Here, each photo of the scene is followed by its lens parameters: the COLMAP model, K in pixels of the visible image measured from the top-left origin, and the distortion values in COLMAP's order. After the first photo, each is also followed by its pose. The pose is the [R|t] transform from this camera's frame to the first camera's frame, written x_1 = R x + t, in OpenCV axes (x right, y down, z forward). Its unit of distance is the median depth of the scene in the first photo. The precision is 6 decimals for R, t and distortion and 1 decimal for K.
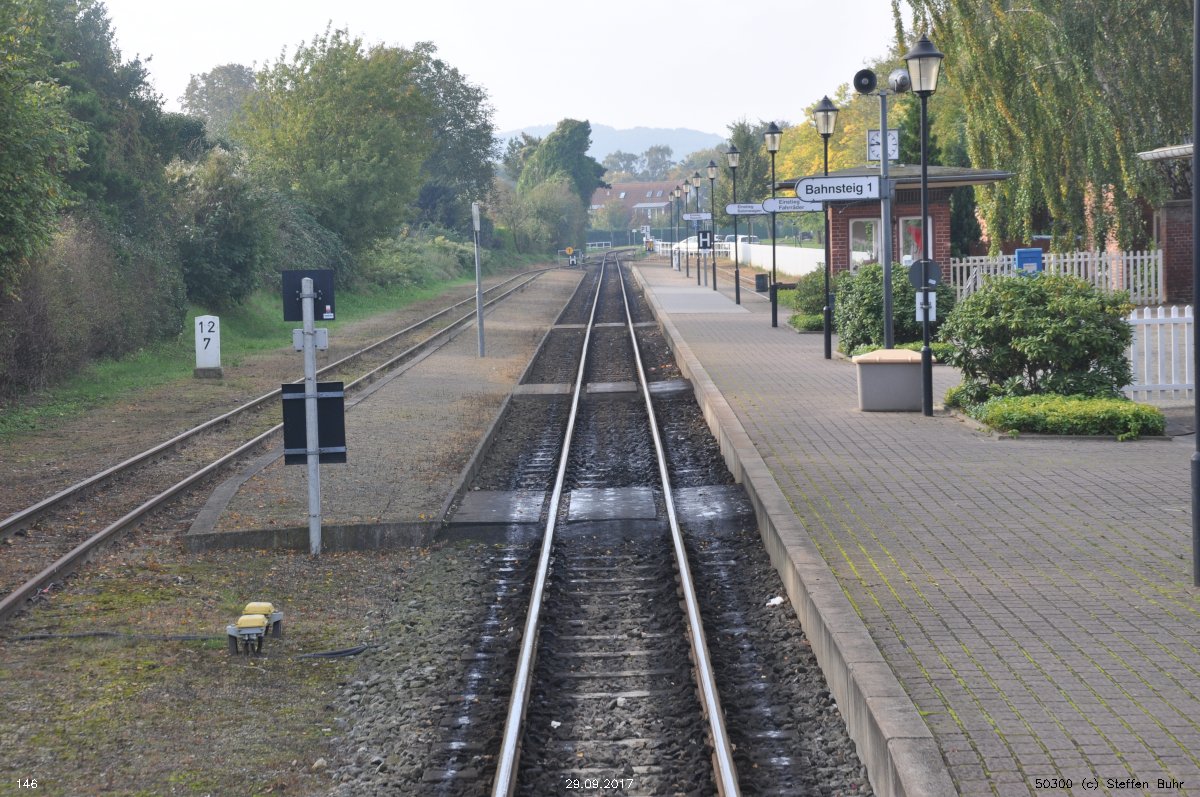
lens RADIAL K [[2987.7, 0, 599.8], [0, 2987.7, 398.6], [0, 0, 1]] dist [-0.010864, 0.000000]
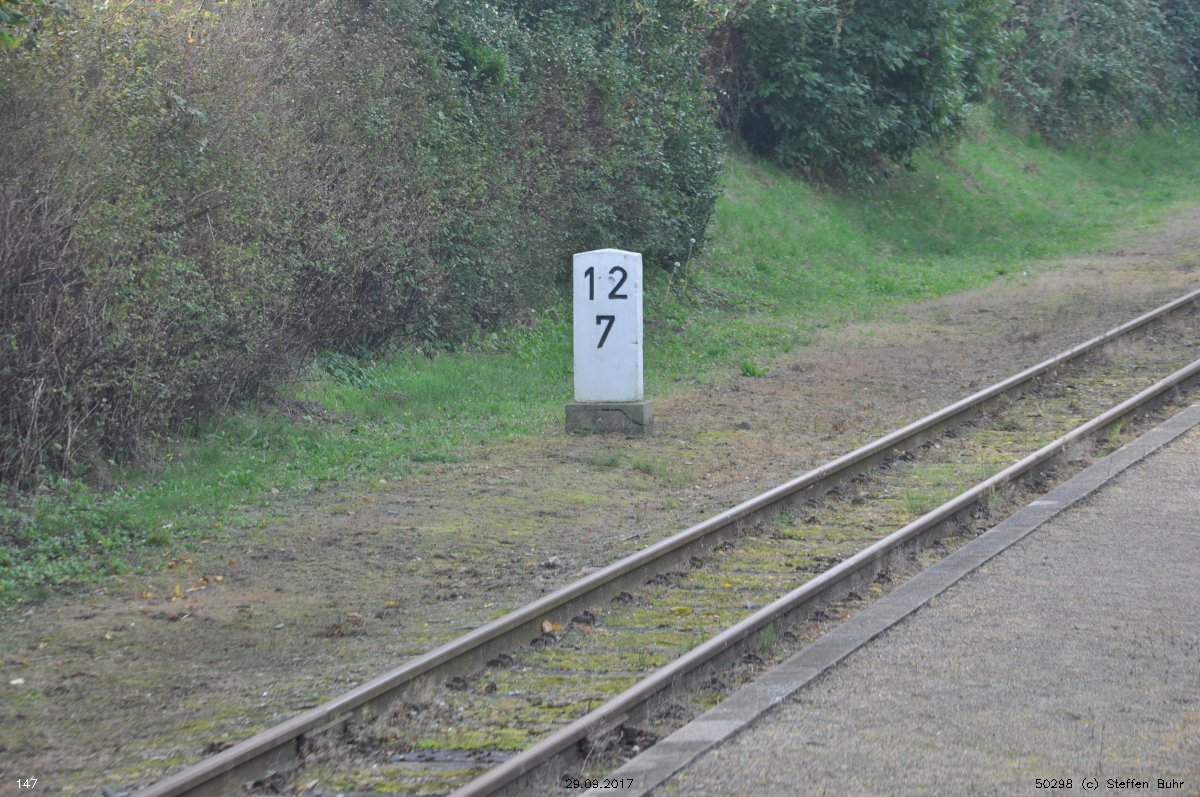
lens RADIAL K [[5481.8, 0, 600.1], [0, 5481.8, 398.5], [0, 0, 1]] dist [-0.281558, 0.000000]
pose [[0.974029, 0.011756, -0.226119, 0.010755], [-0.006650, 0.999706, 0.023328, -0.024334], [0.226327, -0.021219, 0.973820, 0.366801]]
